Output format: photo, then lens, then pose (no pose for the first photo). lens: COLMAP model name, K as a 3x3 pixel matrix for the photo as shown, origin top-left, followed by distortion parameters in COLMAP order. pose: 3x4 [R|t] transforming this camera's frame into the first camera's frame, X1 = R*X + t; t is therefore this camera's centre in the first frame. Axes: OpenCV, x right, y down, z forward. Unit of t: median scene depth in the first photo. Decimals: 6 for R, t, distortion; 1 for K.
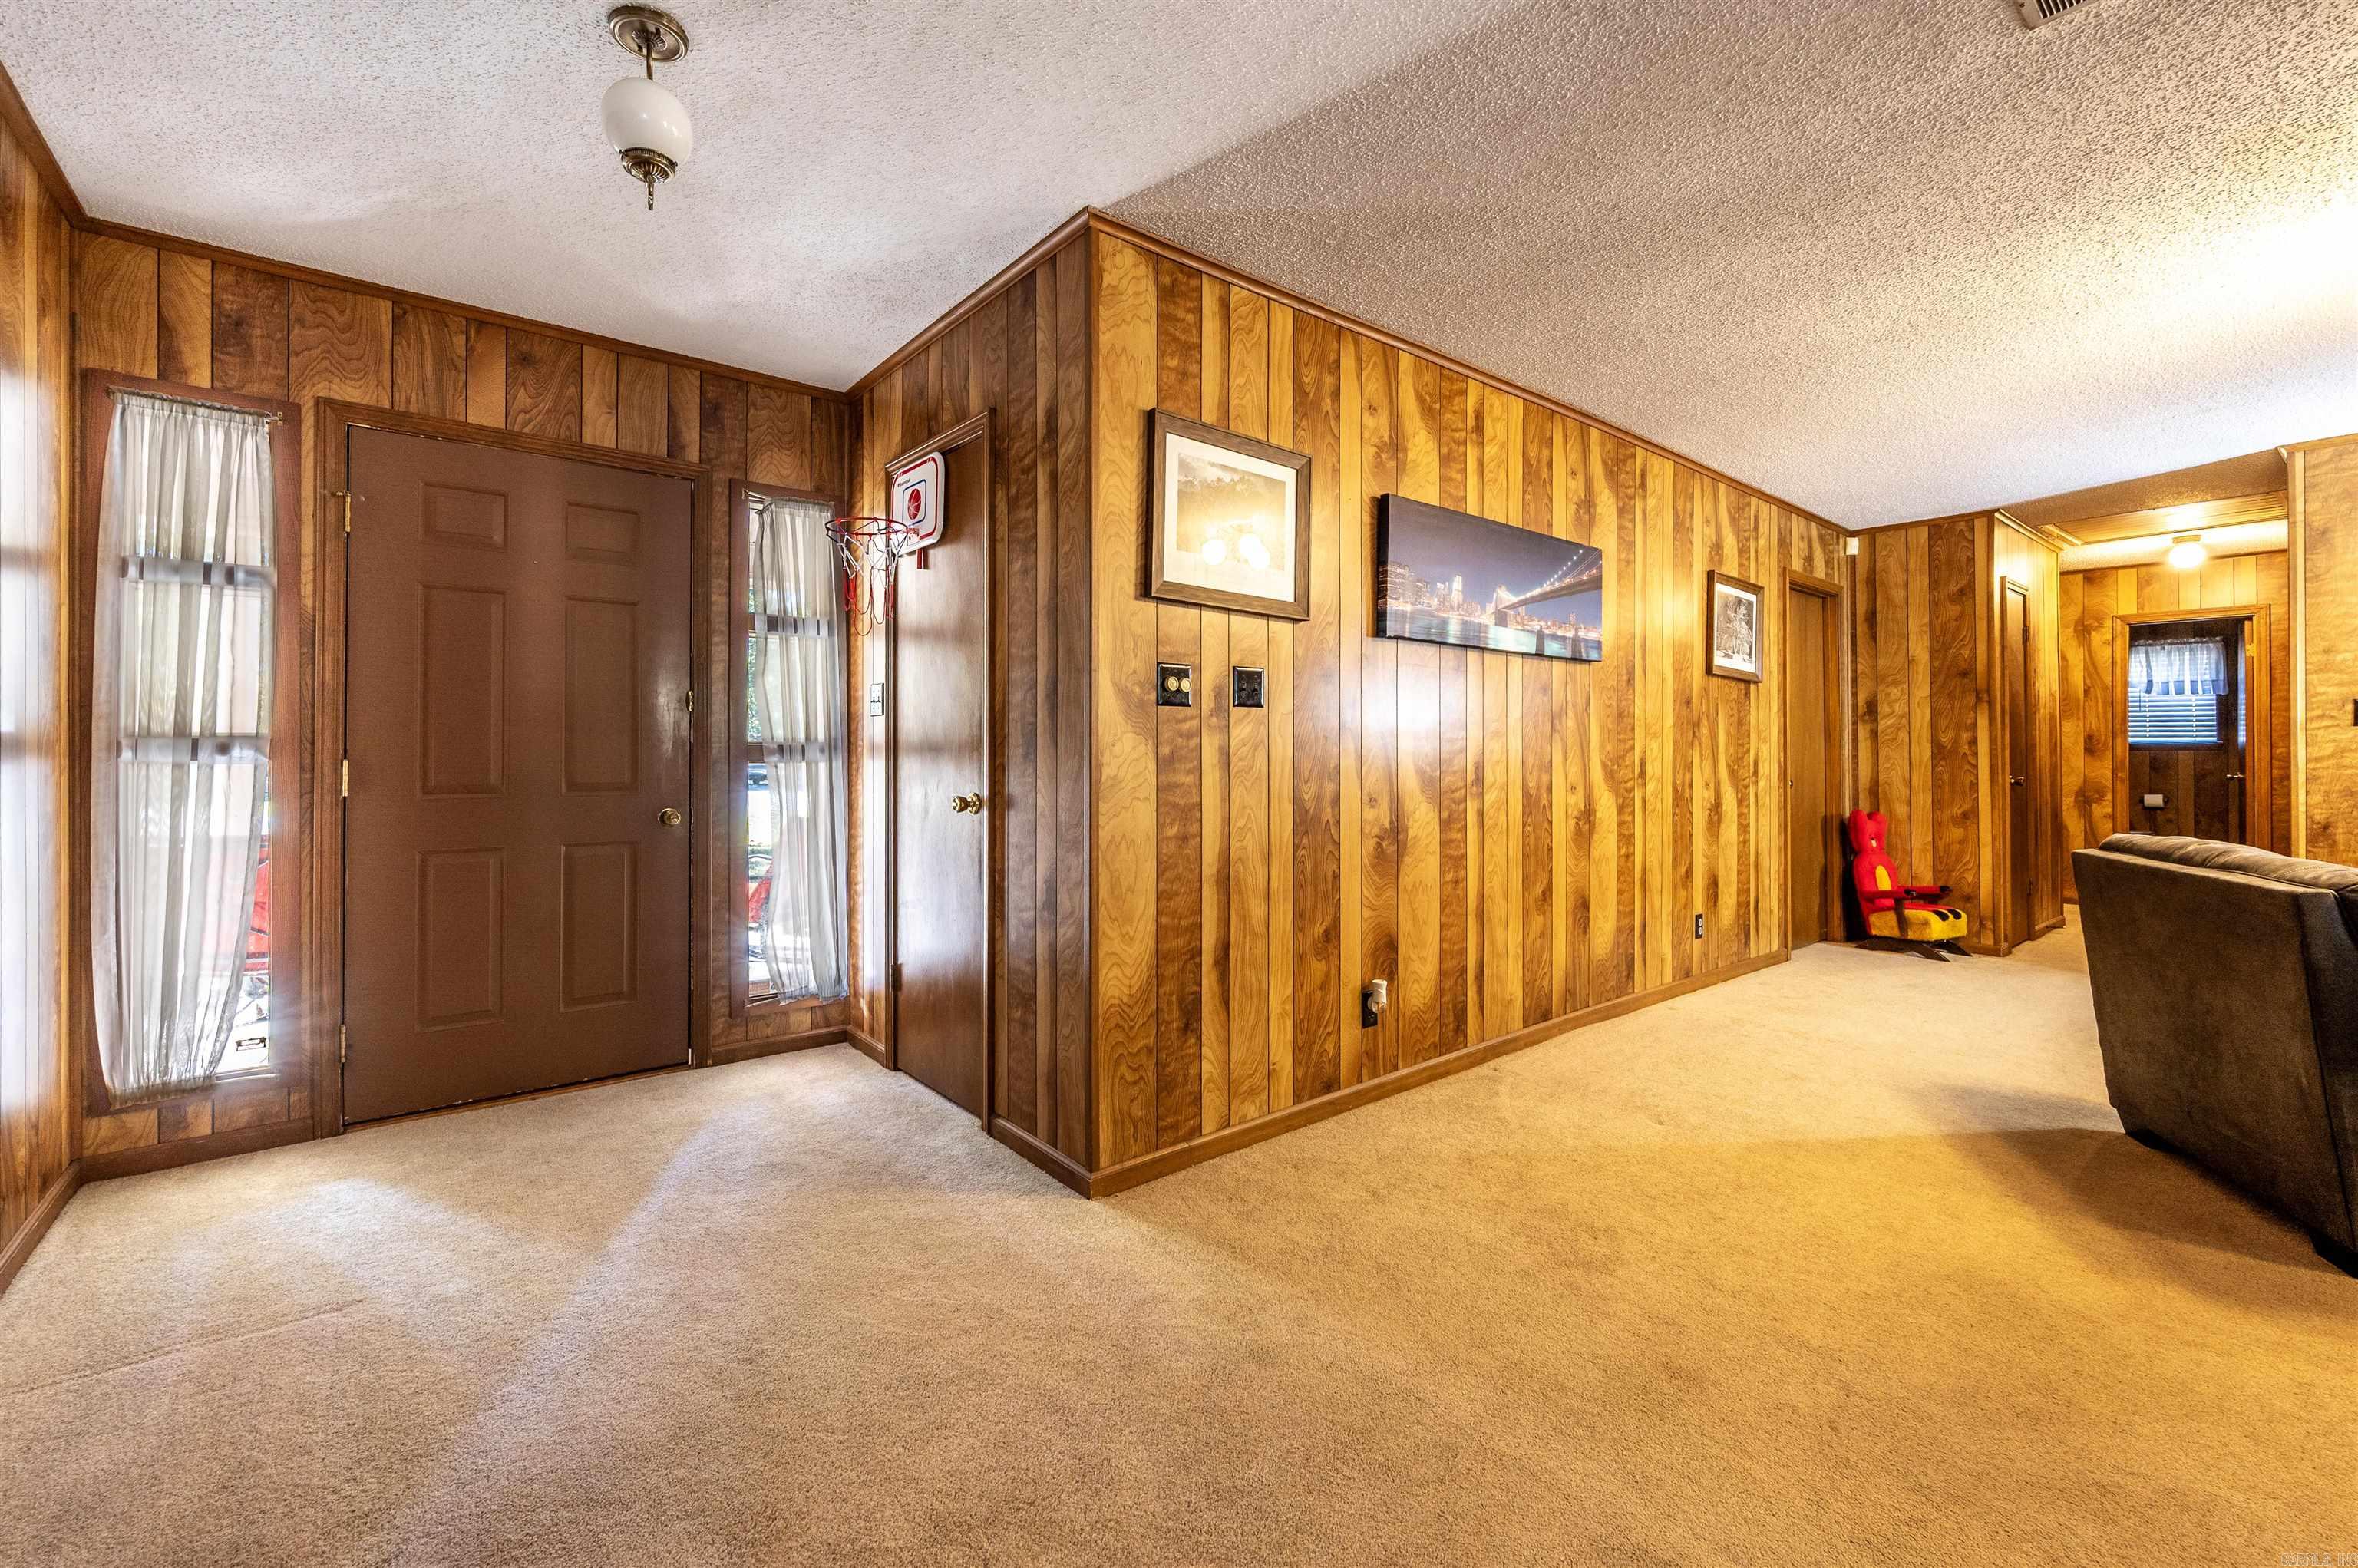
lens RADIAL K [[960.1, 0, 1146.6], [0, 960.1, 739.4], [0, 0, 1]] dist [-0.000088, -0.000118]
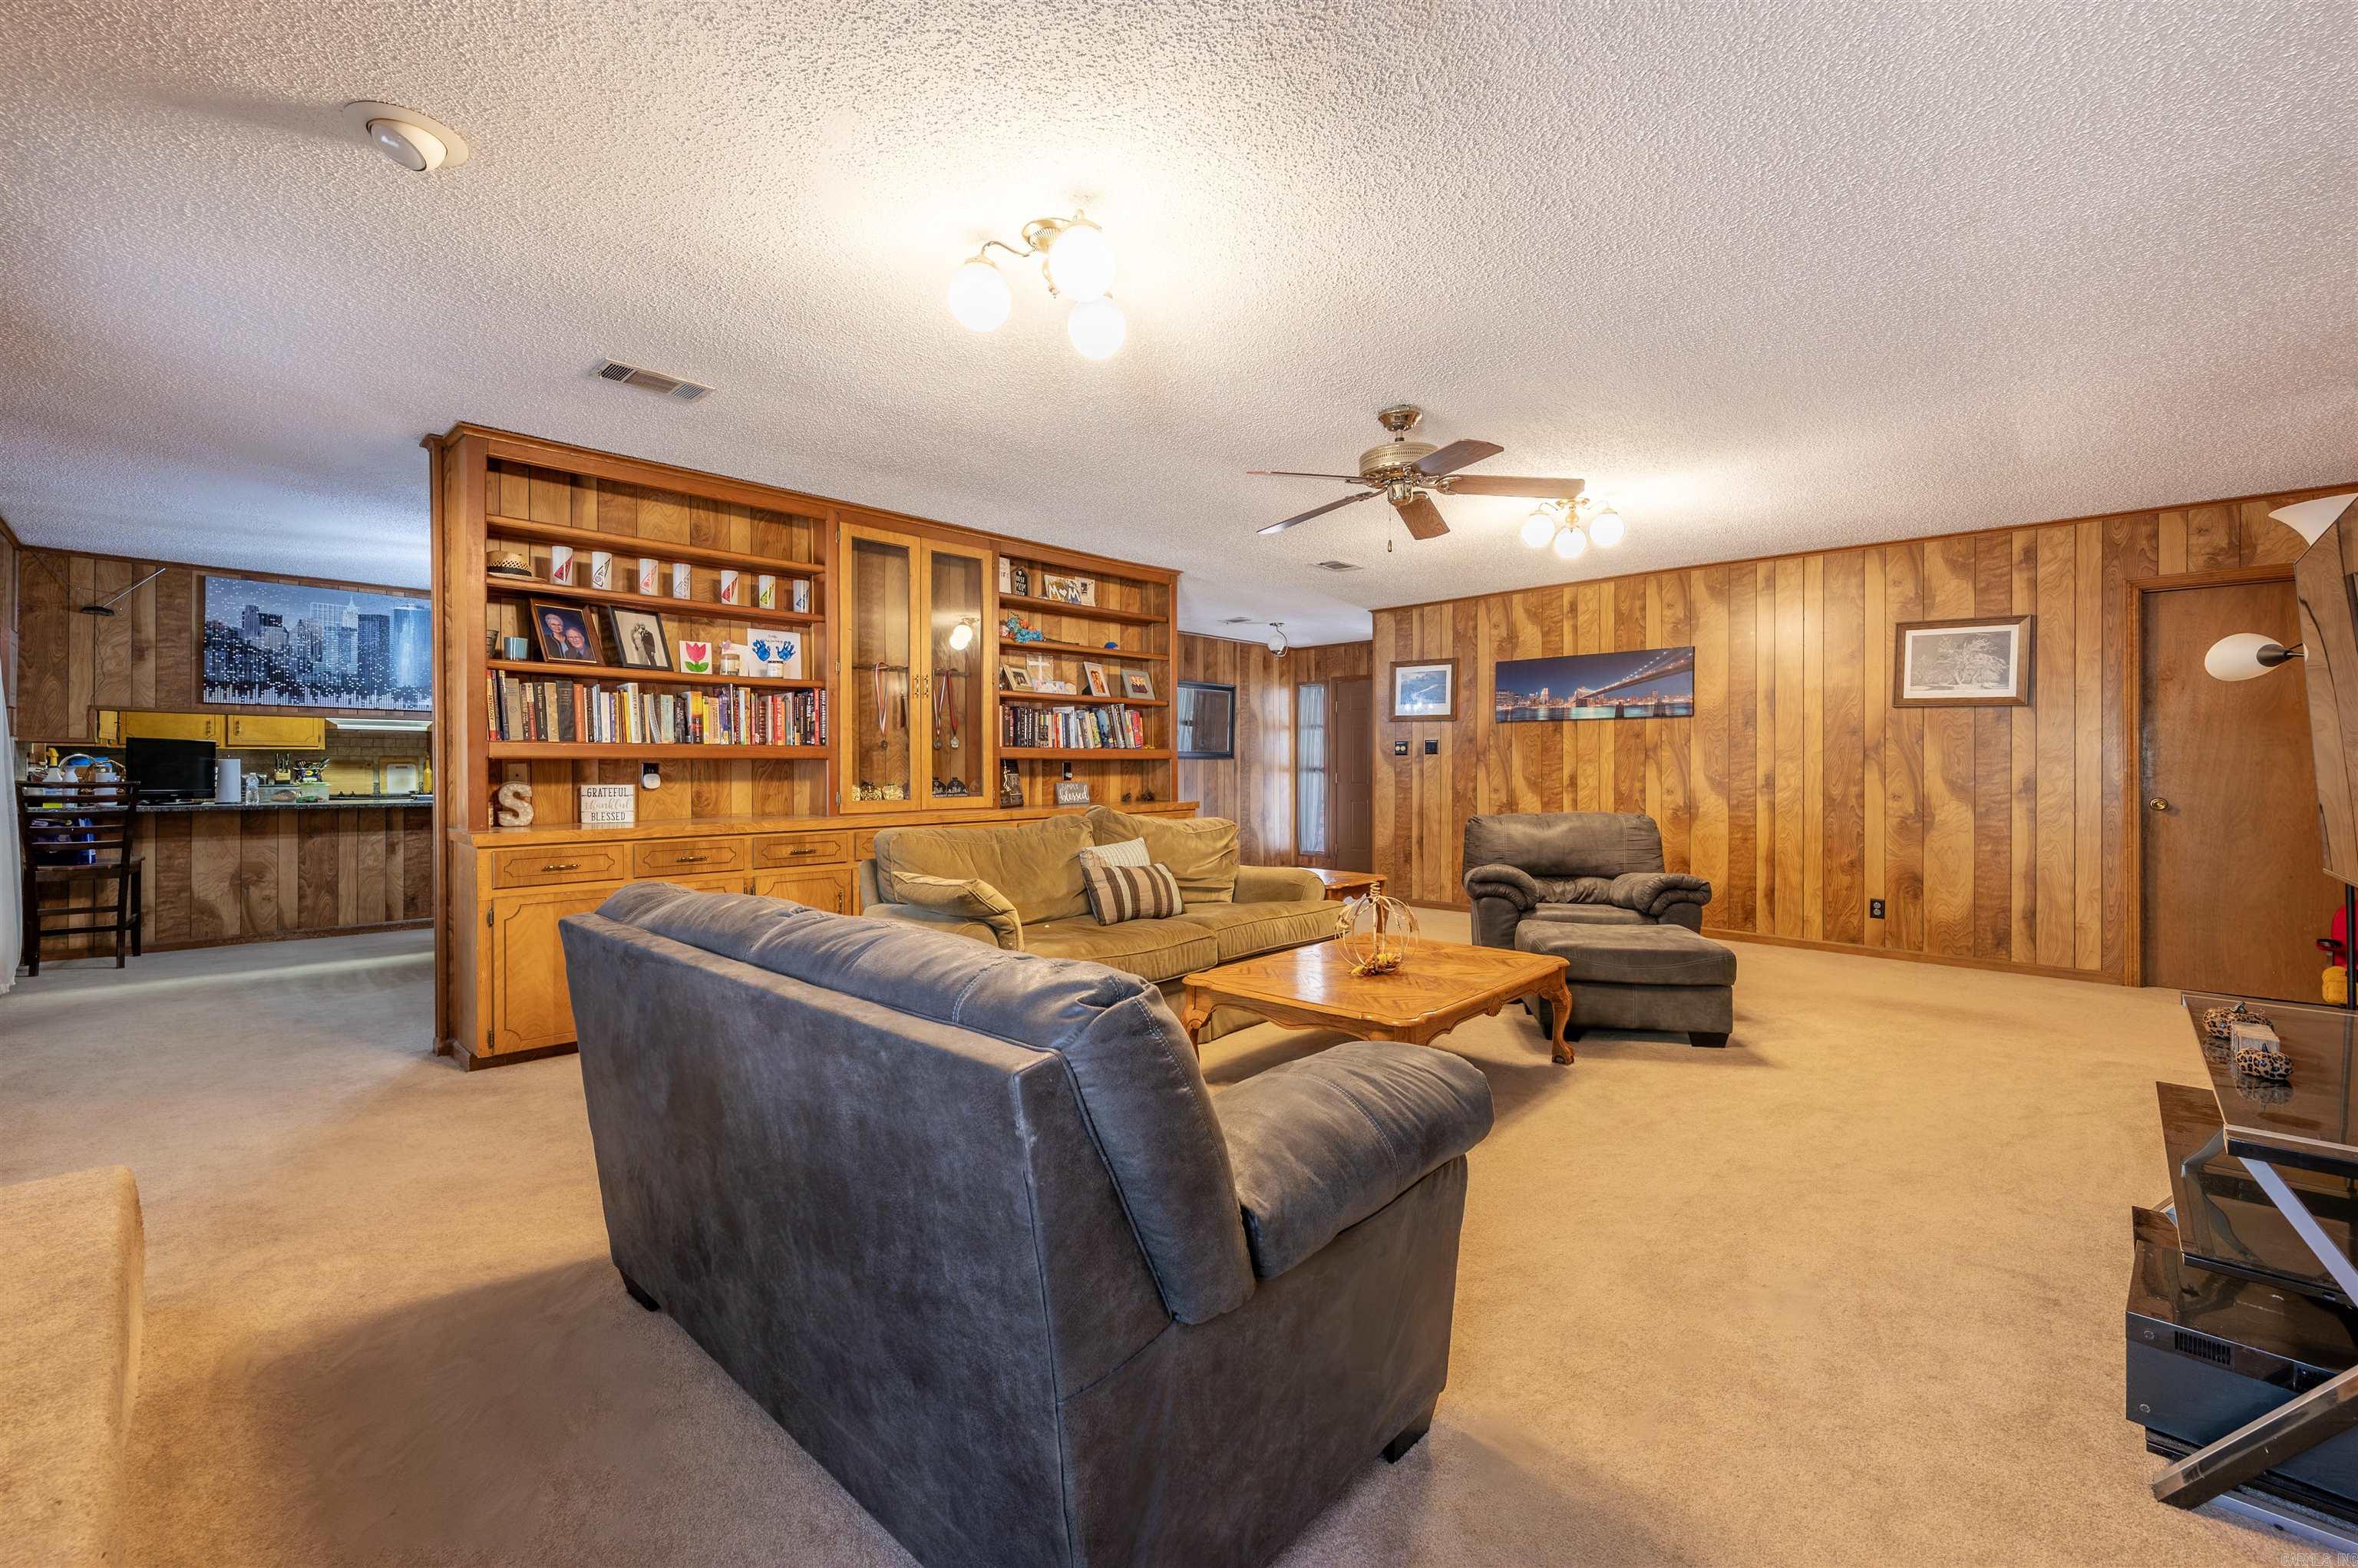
lens RADIAL K [[961.6, 0, 1171.0], [0, 961.6, 770.6], [0, 0, 1]] dist [-0.001116, -0.000083]
pose [[0.136905, -0.002767, -0.990580, 2.185054], [0.008163, 0.999965, -0.001666, 0.009719], [0.990551, -0.007858, 0.136923, -0.112258]]
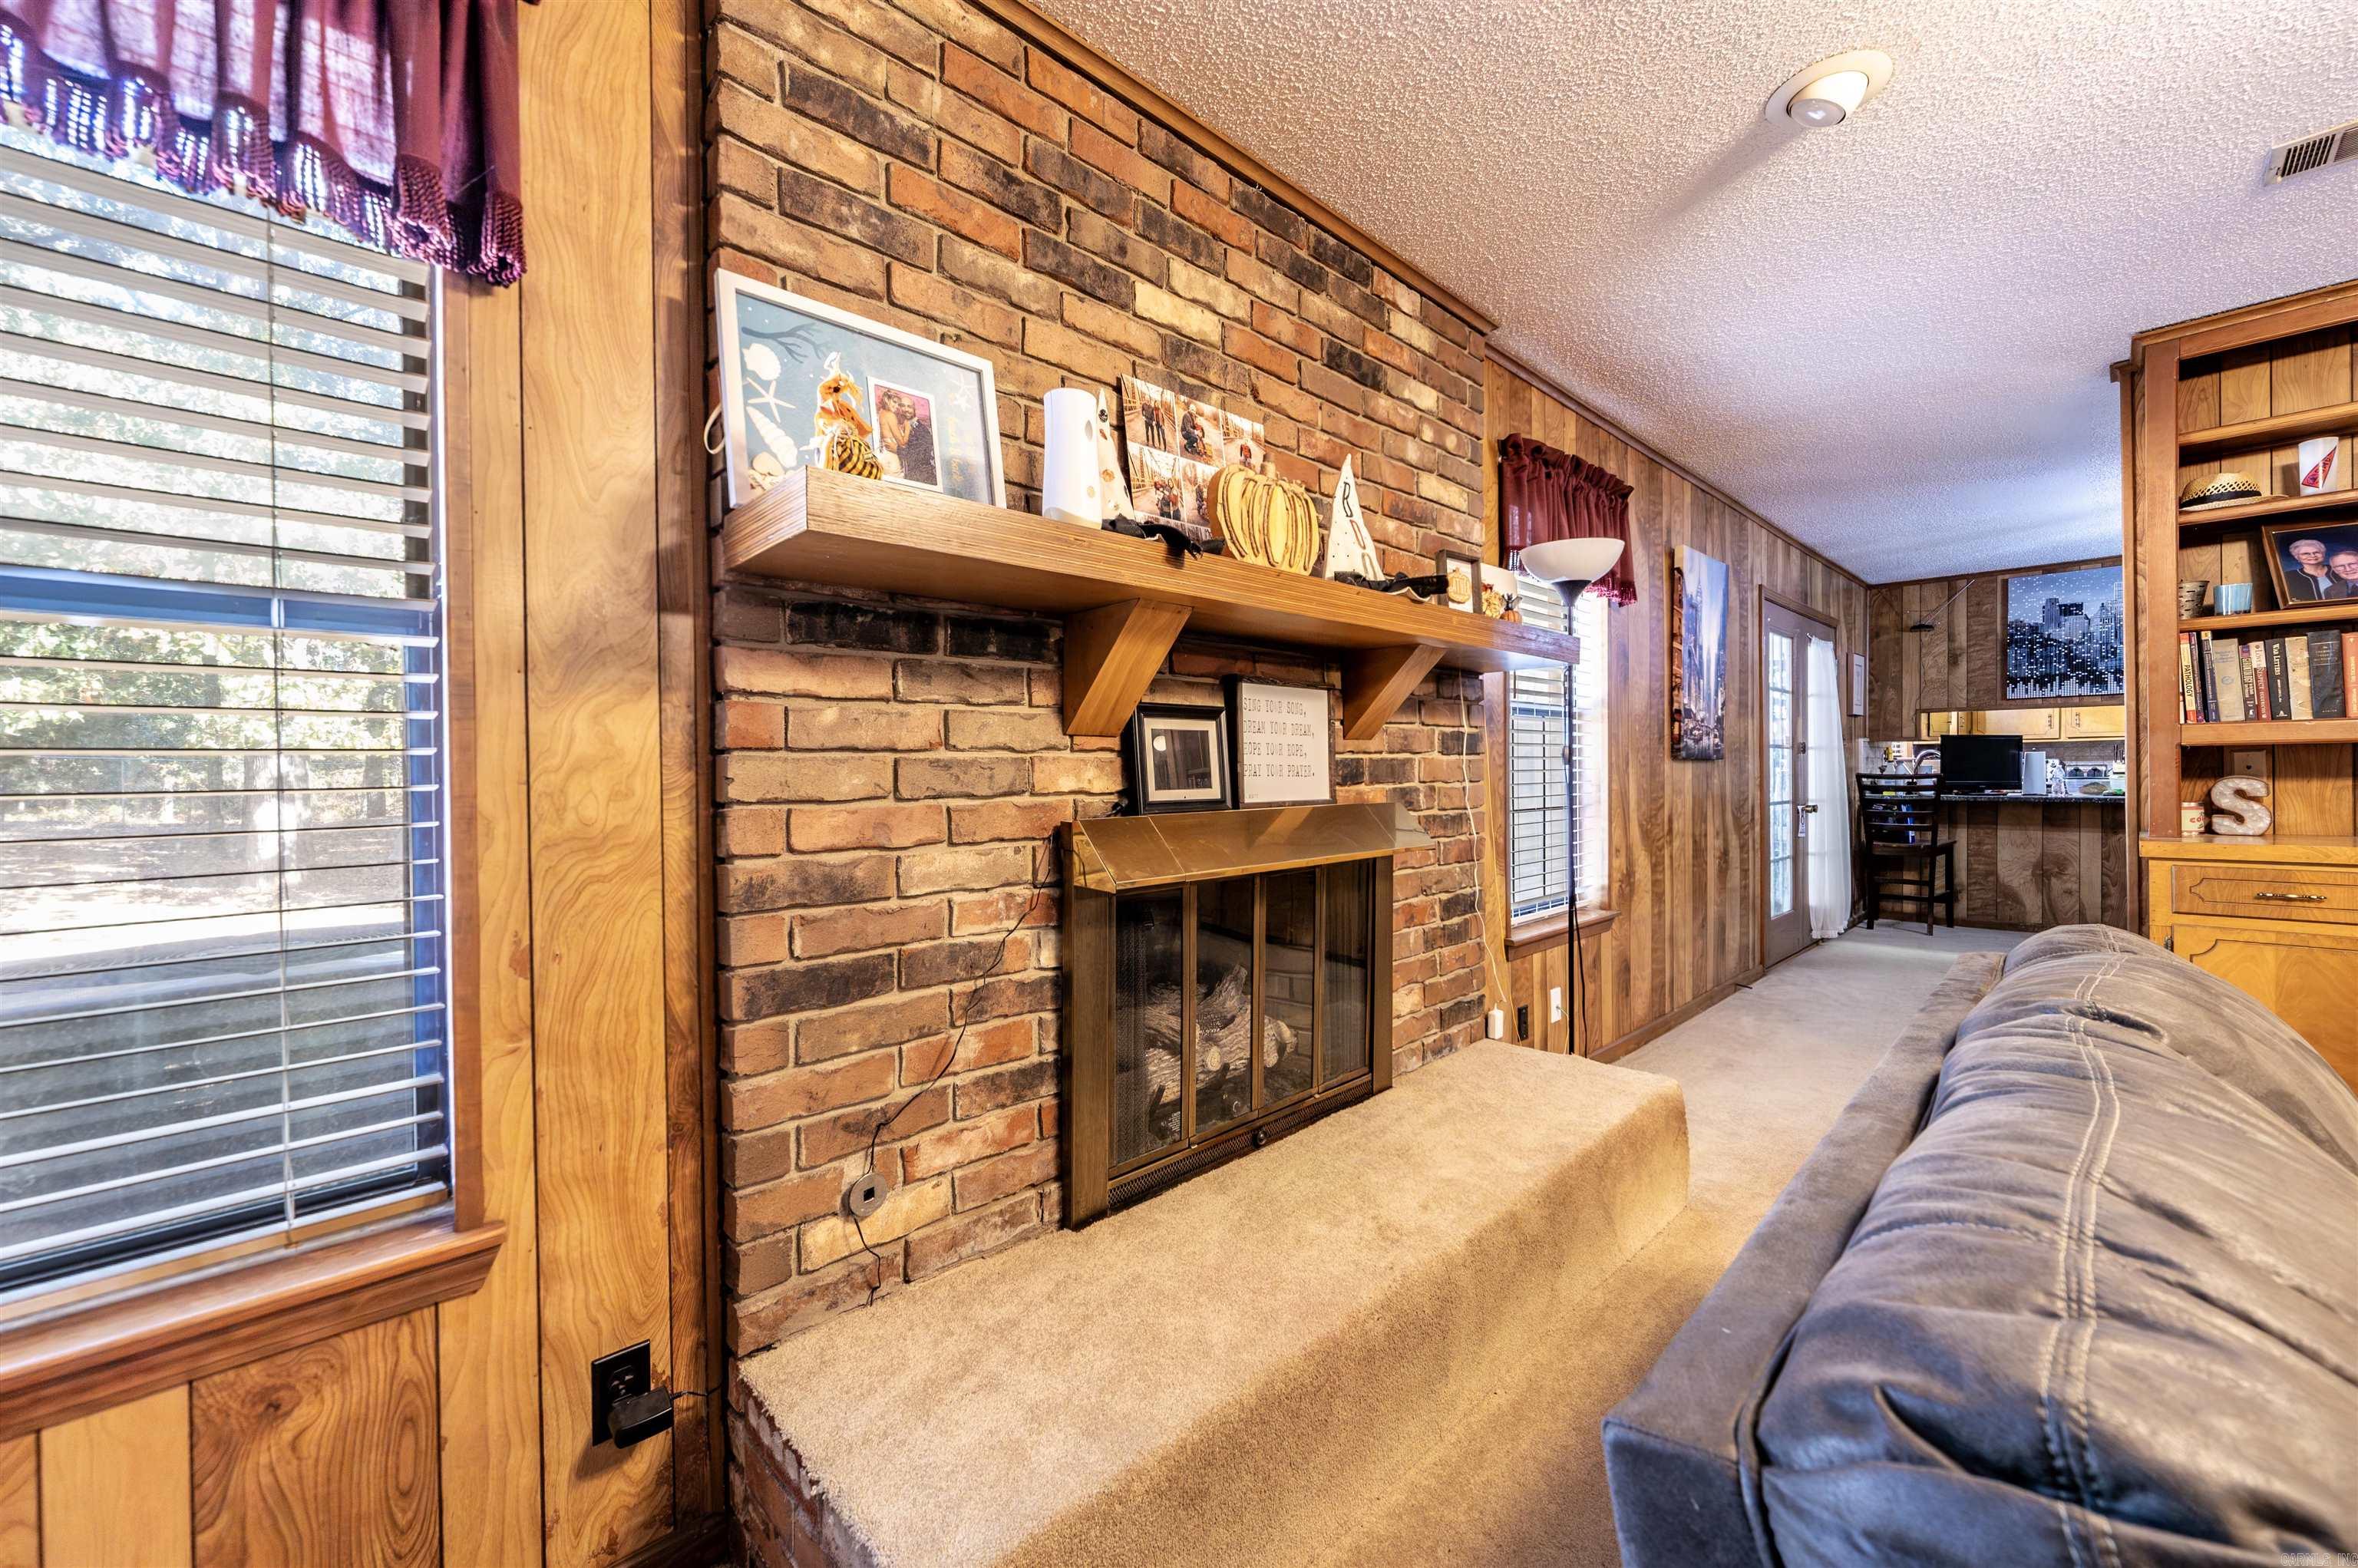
lens RADIAL K [[928.4, 0, 1180.4], [0, 928.4, 780.3], [0, 0, 1]] dist [-0.001106, -0.000133]
pose [[-0.994916, 0.009111, -0.100297, 1.974268], [0.009096, 0.999958, 0.000606, 0.009407], [0.100298, -0.000310, -0.994957, -0.000047]]
